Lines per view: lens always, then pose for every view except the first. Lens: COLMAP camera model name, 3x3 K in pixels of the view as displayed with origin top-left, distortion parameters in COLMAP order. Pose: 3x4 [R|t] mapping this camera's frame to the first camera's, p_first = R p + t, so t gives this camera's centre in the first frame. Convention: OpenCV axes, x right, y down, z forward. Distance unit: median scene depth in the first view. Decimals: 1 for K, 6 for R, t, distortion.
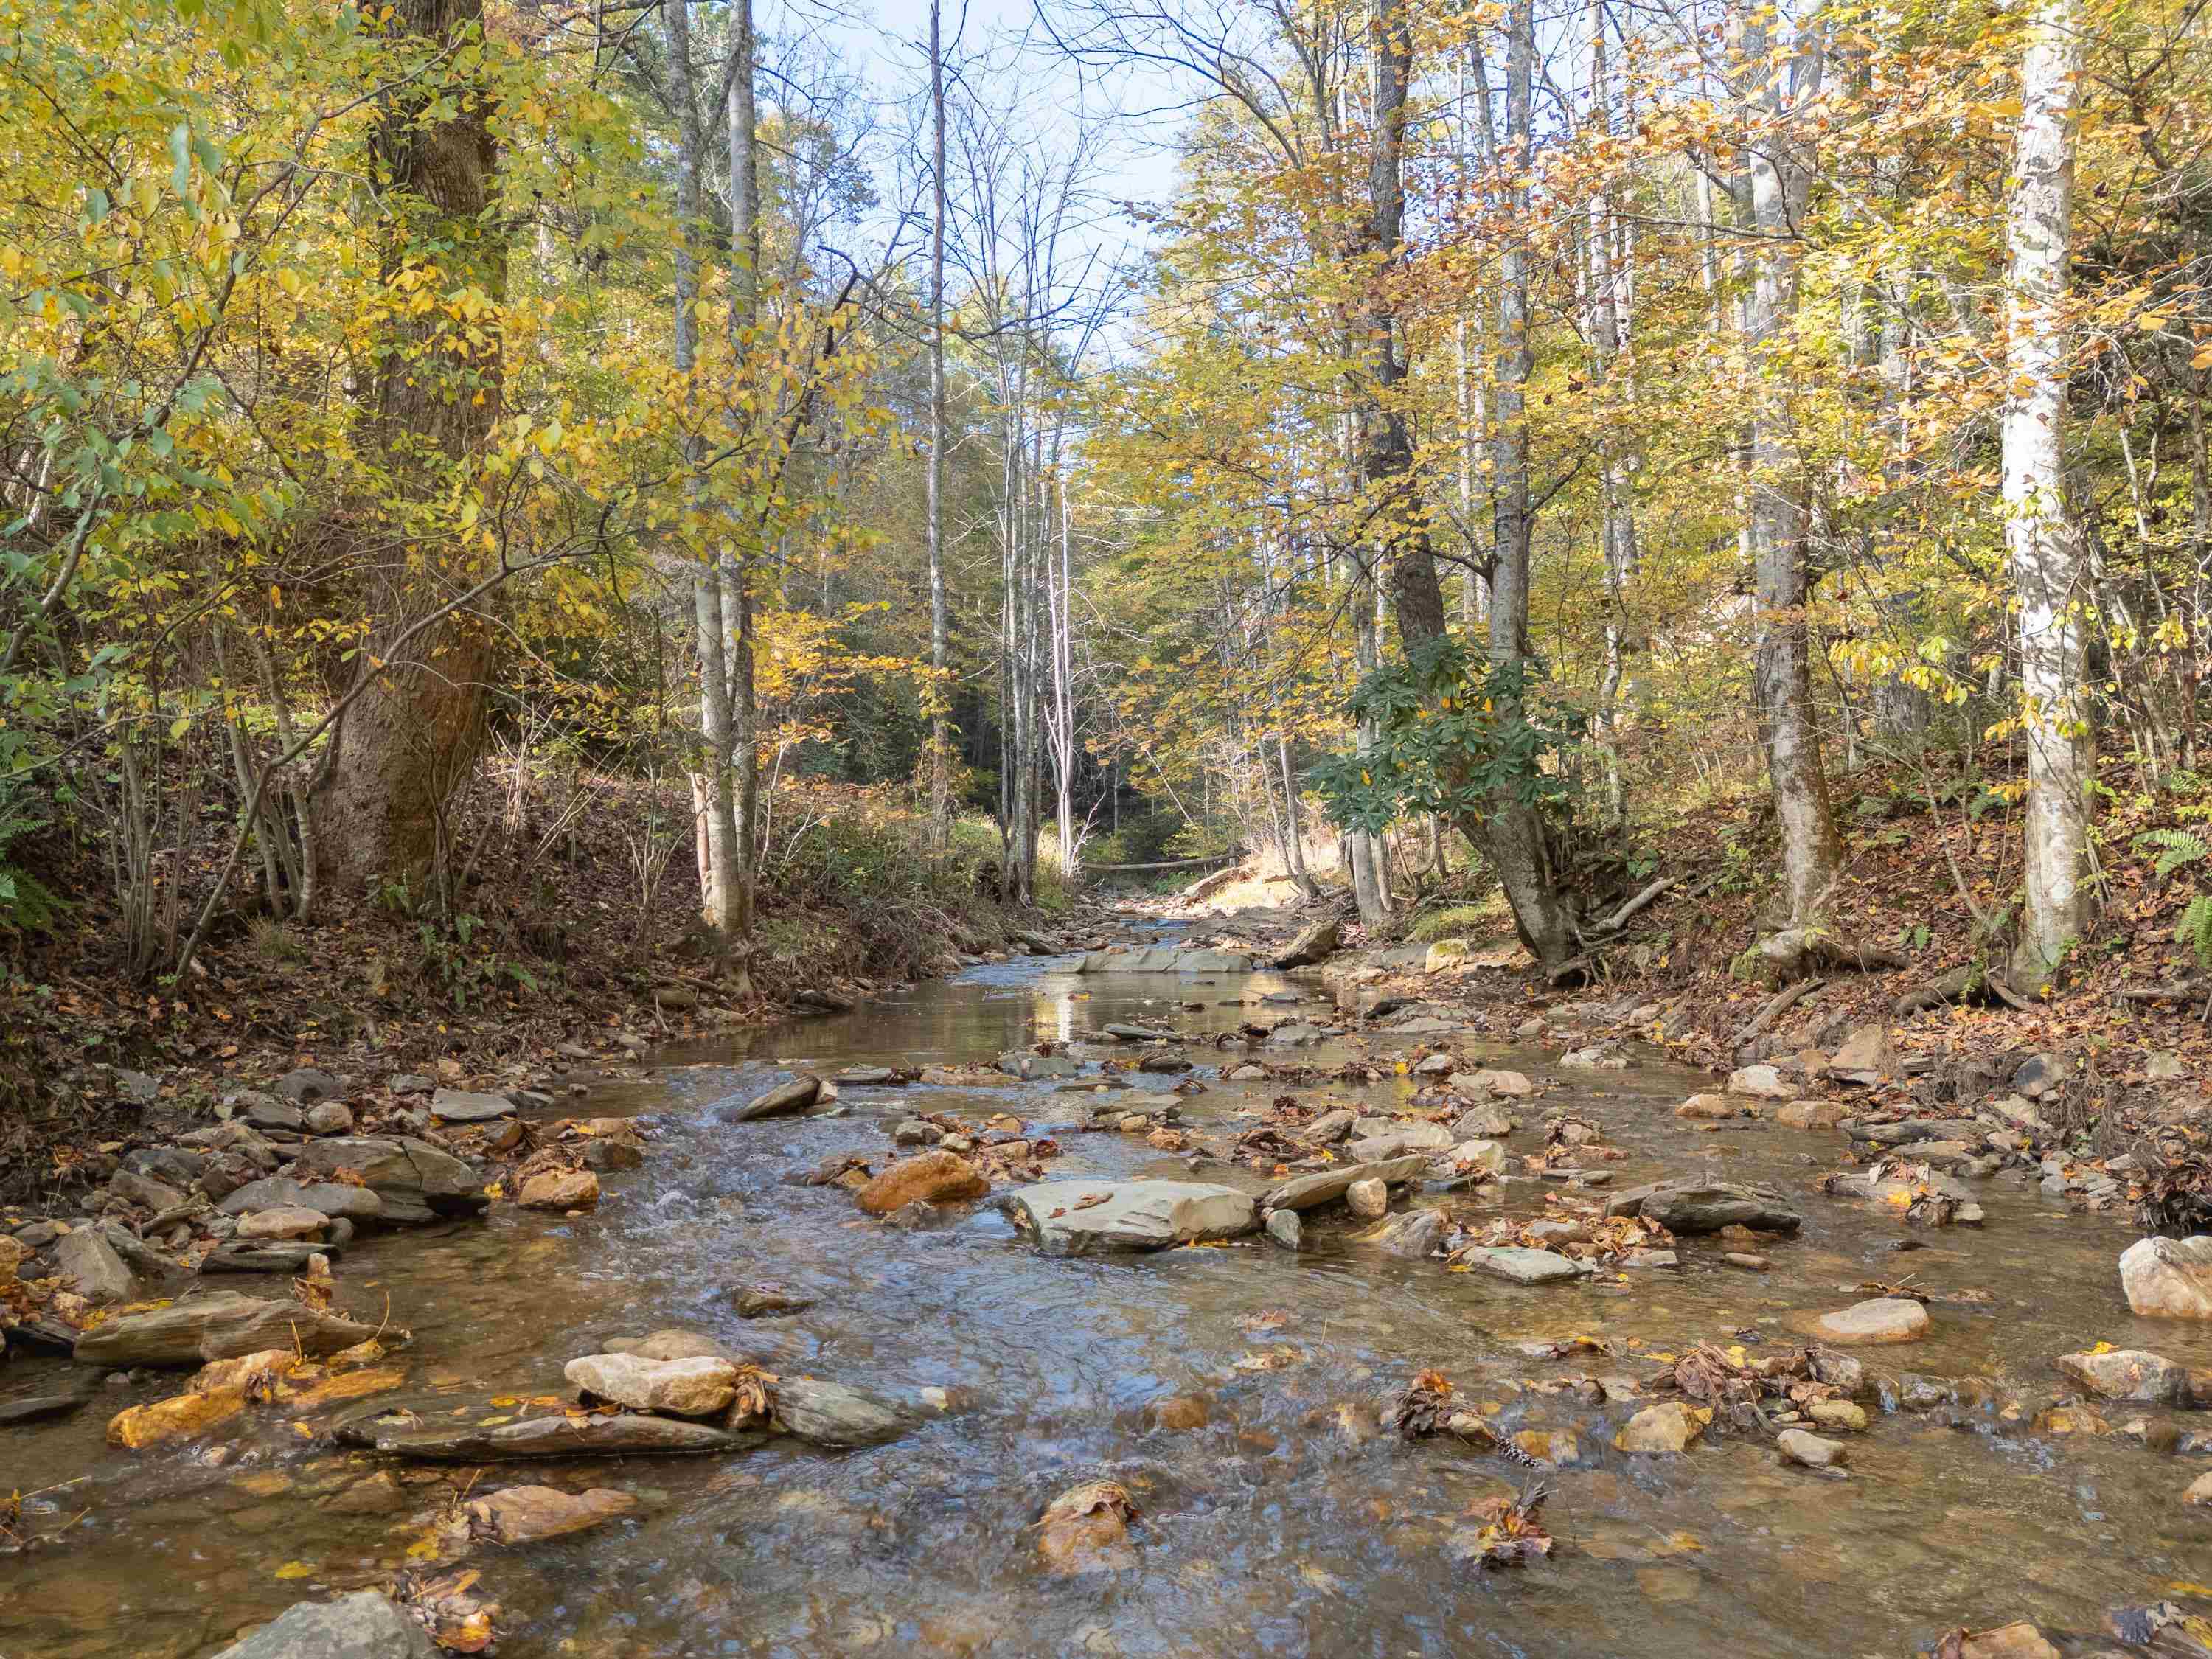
lens RADIAL K [[1546.6, 0, 1105.7], [0, 1546.6, 831.0], [0, 0, 1]] dist [0.000340, 0.000001]
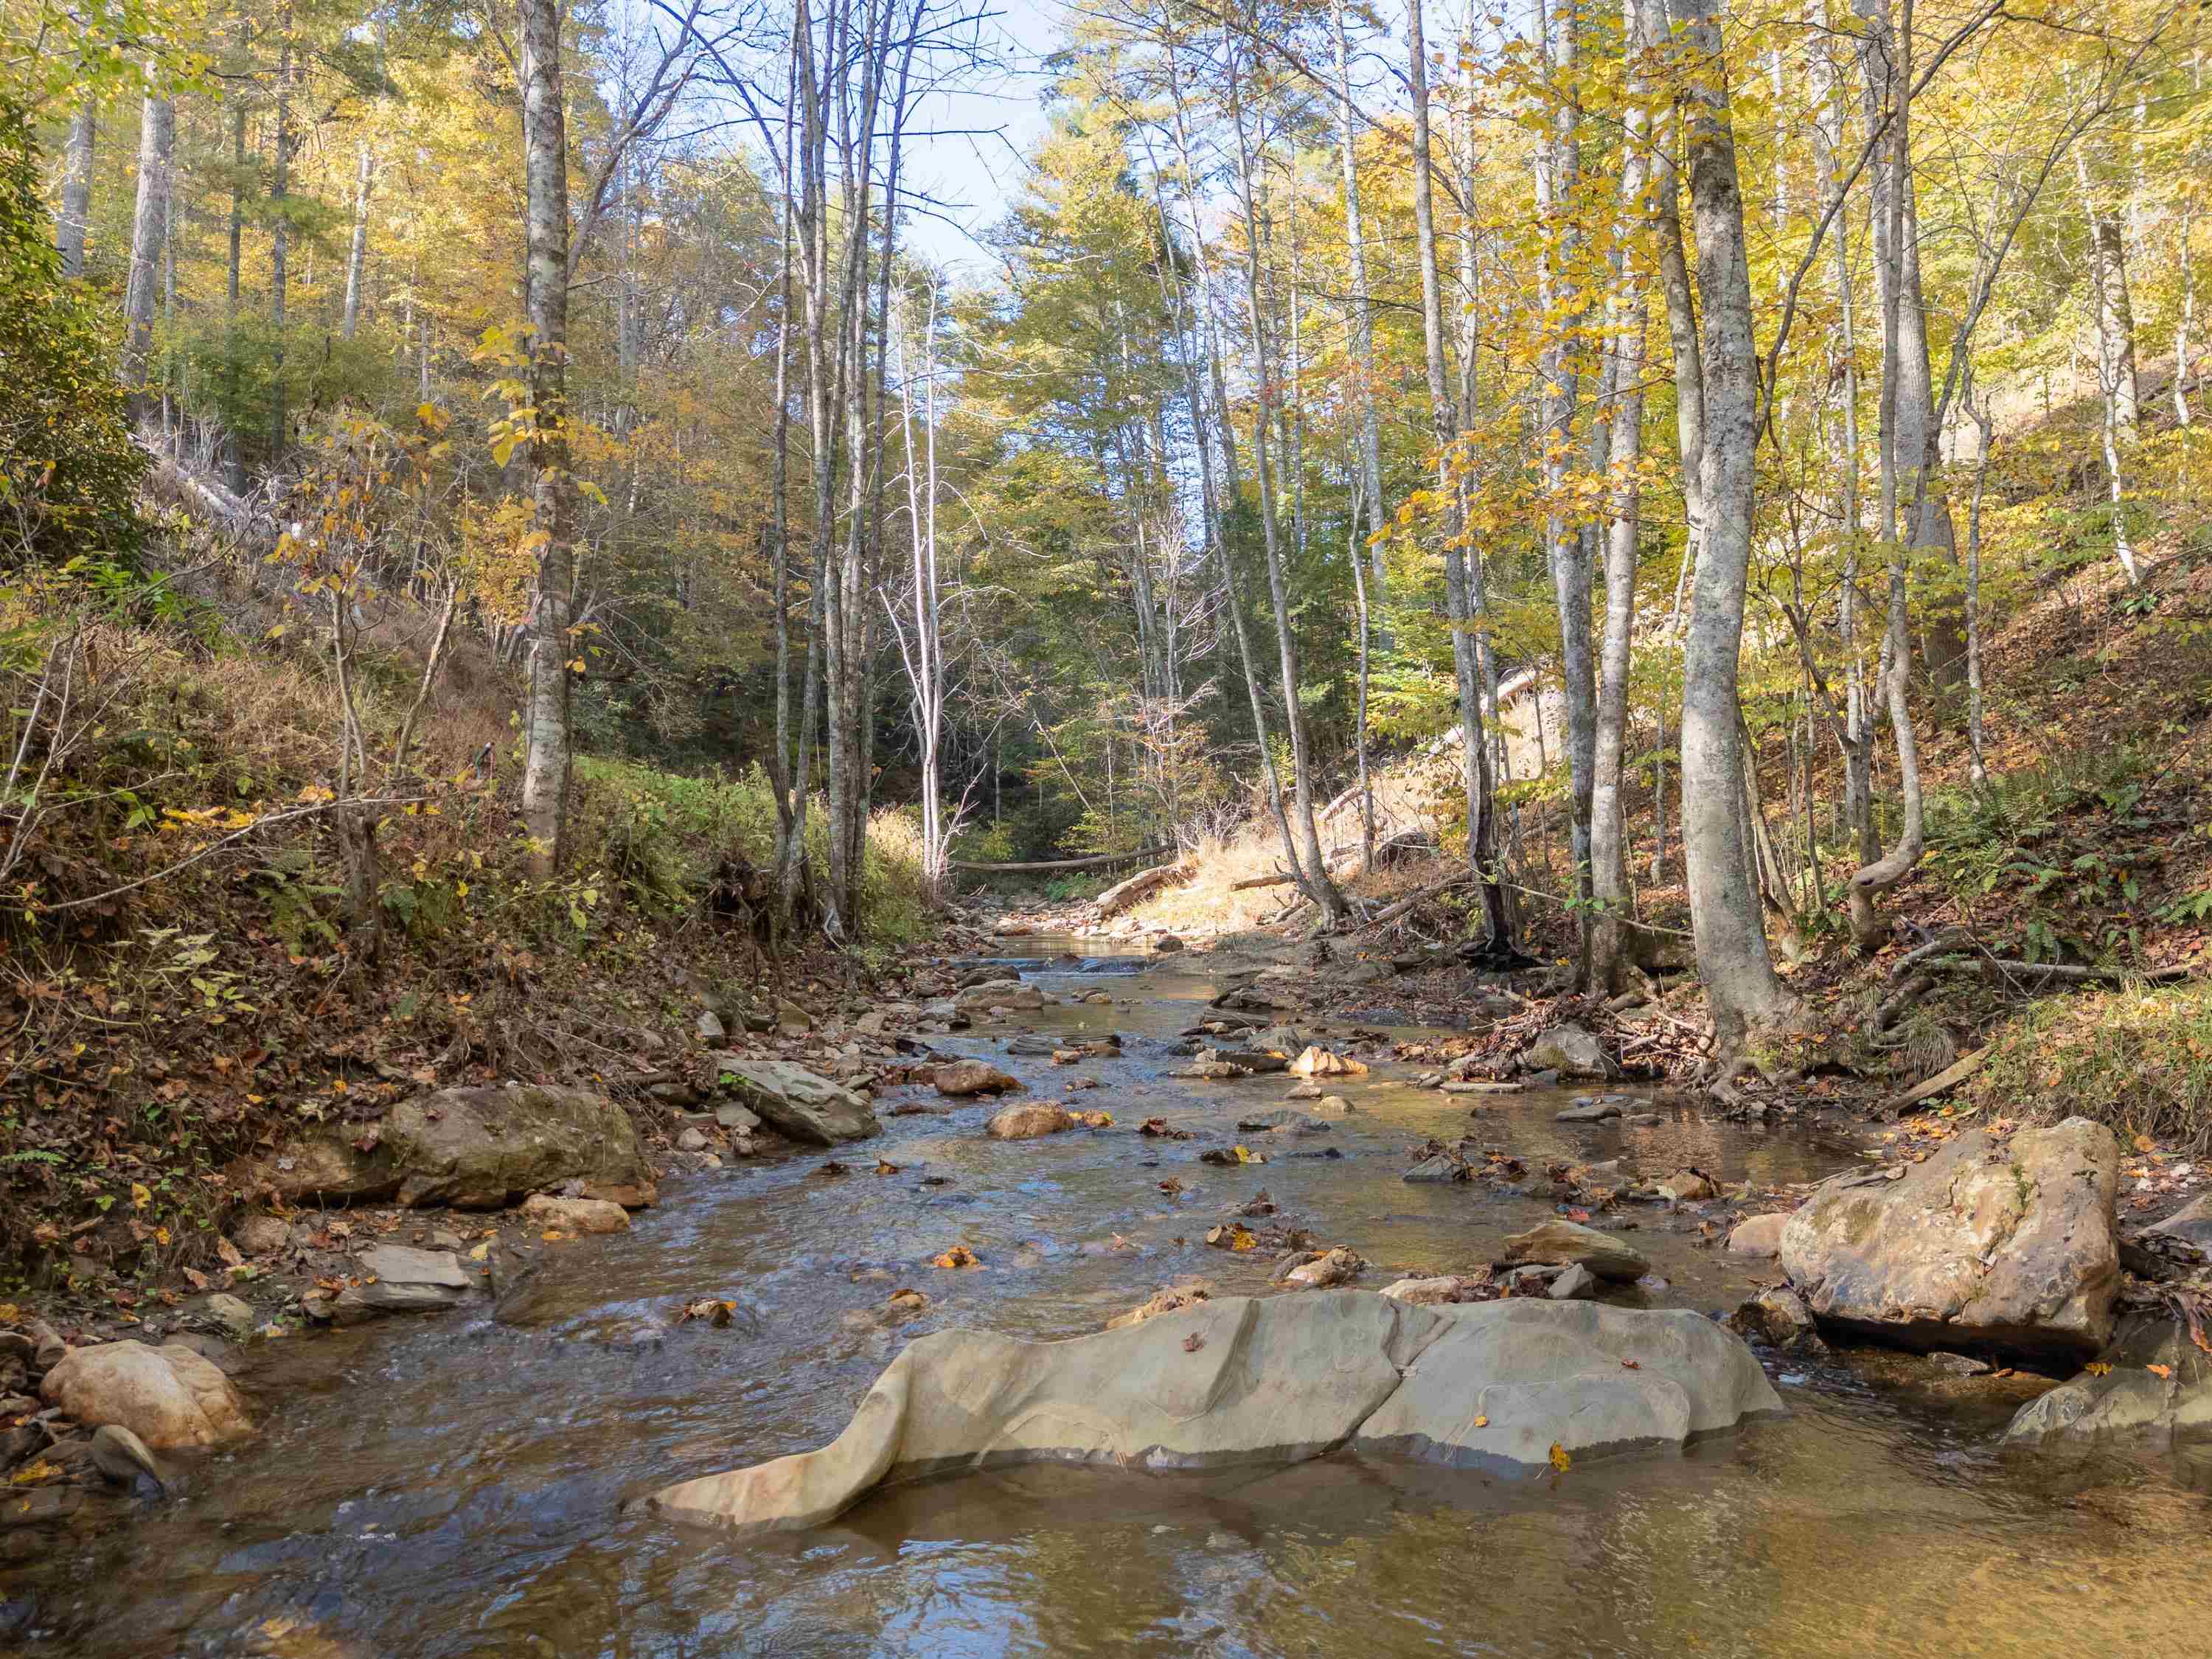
lens RADIAL K [[1546.6, 0, 1108.2], [0, 1546.6, 830.7], [0, 0, 1]] dist [0.000340, 0.000001]
pose [[0.996802, 0.000588, 0.079909, -0.000859], [-0.000639, 1.000000, 0.000617, 0.006087], [-0.079908, -0.000666, 0.996802, 0.267802]]
